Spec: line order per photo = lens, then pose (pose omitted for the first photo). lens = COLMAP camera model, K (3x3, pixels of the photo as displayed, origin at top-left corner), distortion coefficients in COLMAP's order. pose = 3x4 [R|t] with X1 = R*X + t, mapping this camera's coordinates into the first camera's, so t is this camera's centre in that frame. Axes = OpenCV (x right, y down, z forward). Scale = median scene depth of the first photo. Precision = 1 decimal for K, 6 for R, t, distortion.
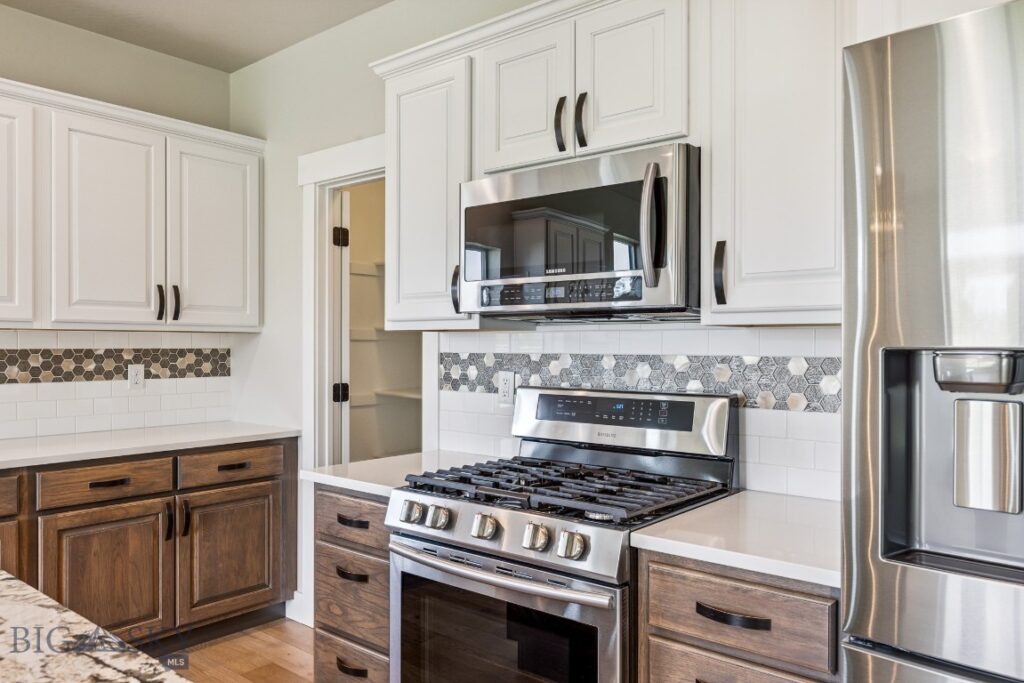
lens RADIAL K [[746.9, 0, 513.8], [0, 746.9, 347.3], [0, 0, 1]] dist [0.001938, -0.003210]
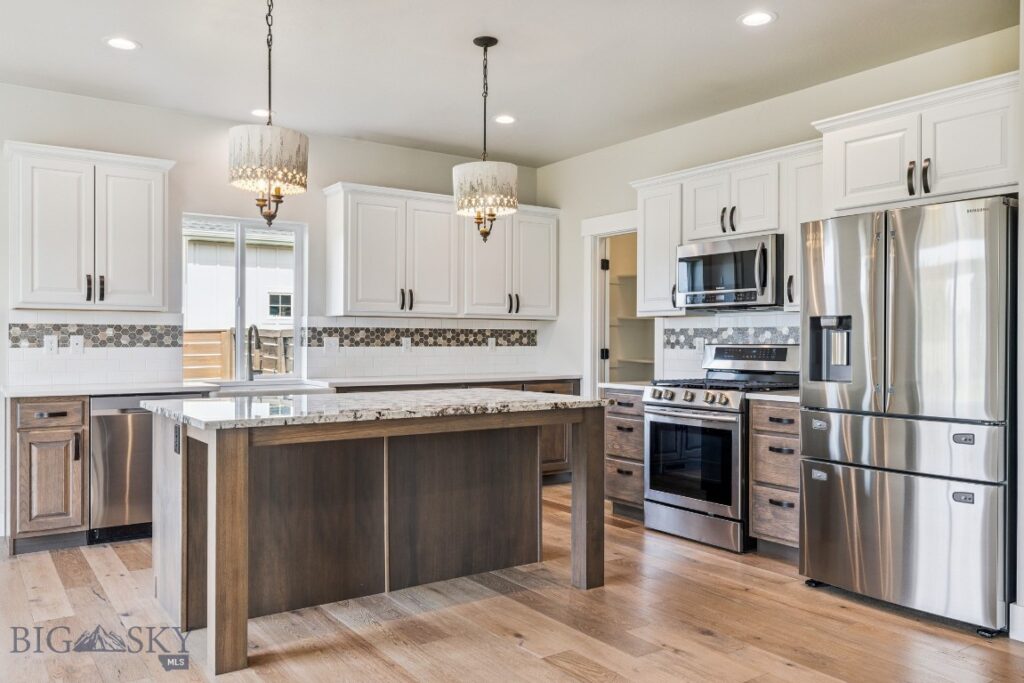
lens RADIAL K [[784.1, 0, 509.0], [0, 784.1, 341.3], [0, 0, 1]] dist [-0.011830, -0.005849]
pose [[0.963185, 0.001264, -0.268835, 0.060470], [-0.002558, 0.999987, -0.004463, 0.053690], [0.268826, 0.004986, 0.963176, -1.110949]]
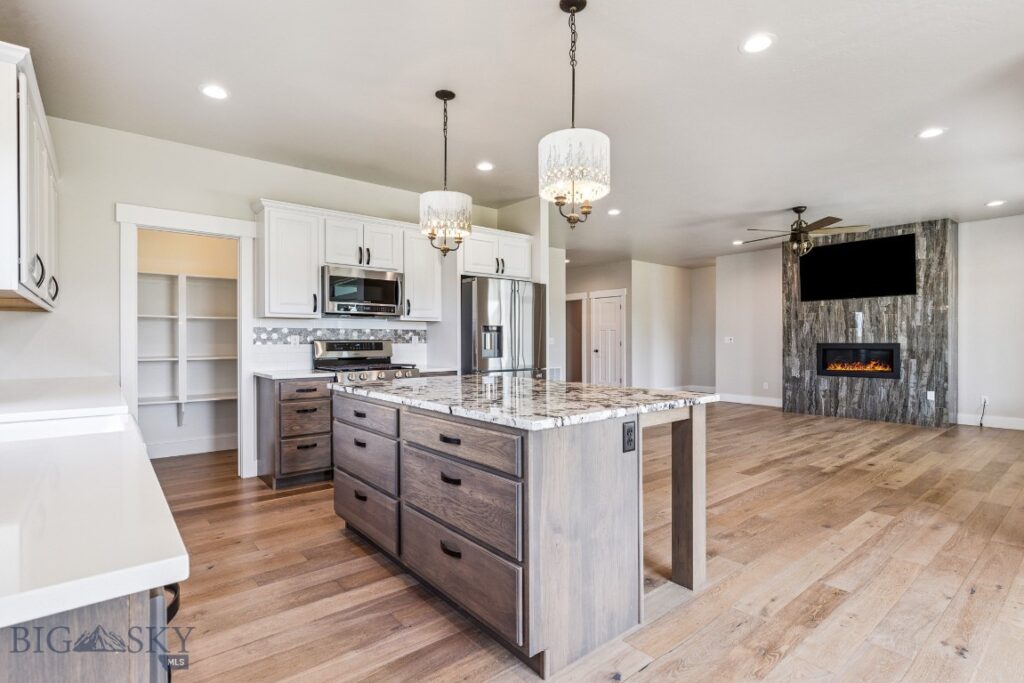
lens RADIAL K [[505.7, 0, 511.5], [0, 505.7, 341.9], [0, 0, 1]] dist [0.001377, 0.000226]
pose [[0.191940, -0.009895, 0.981357, -1.576023], [0.004365, 0.999948, 0.009229, 0.043424], [-0.981397, 0.002513, 0.191973, -0.037417]]
